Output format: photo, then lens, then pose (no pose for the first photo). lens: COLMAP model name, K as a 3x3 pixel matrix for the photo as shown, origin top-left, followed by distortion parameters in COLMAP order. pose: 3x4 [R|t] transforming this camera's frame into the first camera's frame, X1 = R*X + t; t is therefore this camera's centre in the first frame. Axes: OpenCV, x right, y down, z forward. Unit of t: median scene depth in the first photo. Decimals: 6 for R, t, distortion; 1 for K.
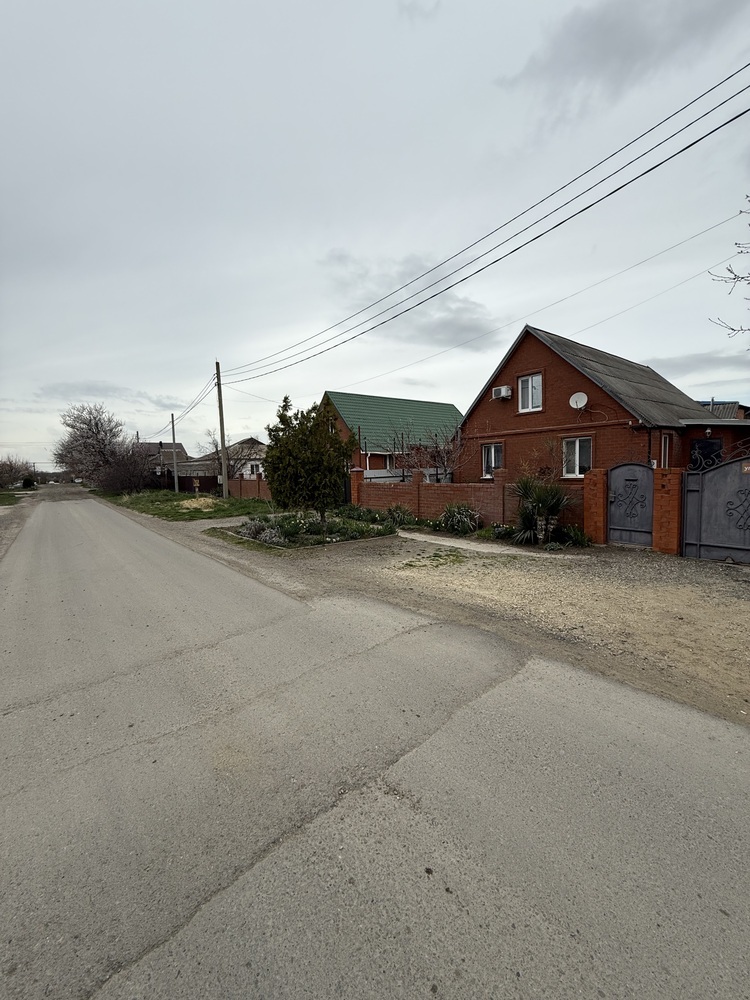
lens RADIAL K [[397.0, 0, 370.6], [0, 397.0, 497.0], [0, 0, 1]] dist [0.000196, -0.000142]
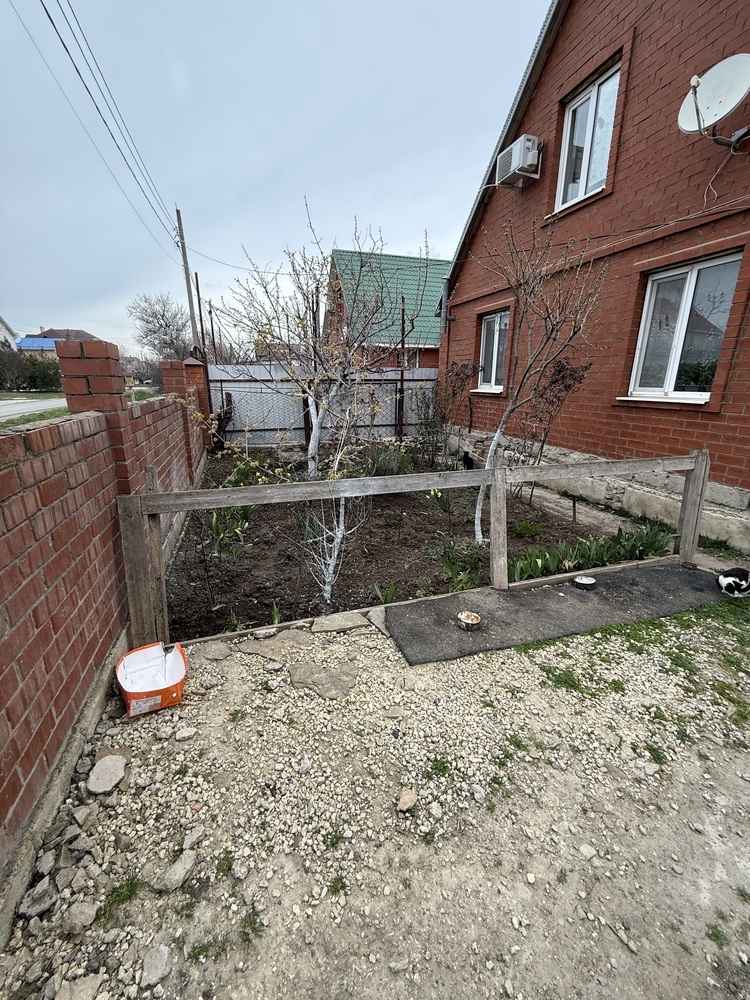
lens RADIAL K [[397.0, 0, 375.1], [0, 397.0, 497.3], [0, 0, 1]] dist [0.000196, -0.000142]
pose [[0.938468, 0.129521, -0.320159, 0.405381], [-0.057174, 0.972488, 0.225830, -0.031258], [0.340601, -0.193630, 0.920054, 0.596670]]
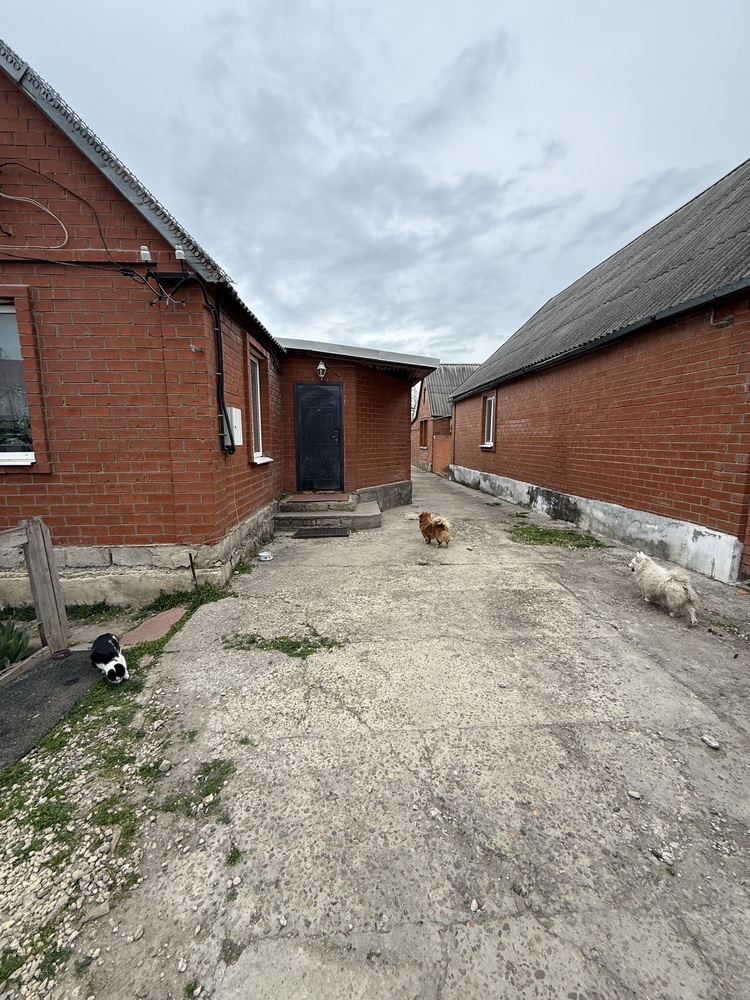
lens RADIAL K [[397.0, 0, 375.2], [0, 397.0, 494.1], [0, 0, 1]] dist [0.000196, -0.000142]
pose [[0.579059, -0.086561, 0.810678, 0.449421], [0.051914, 0.996245, 0.069294, -0.033354], [-0.813631, 0.001960, 0.581378, 0.630633]]
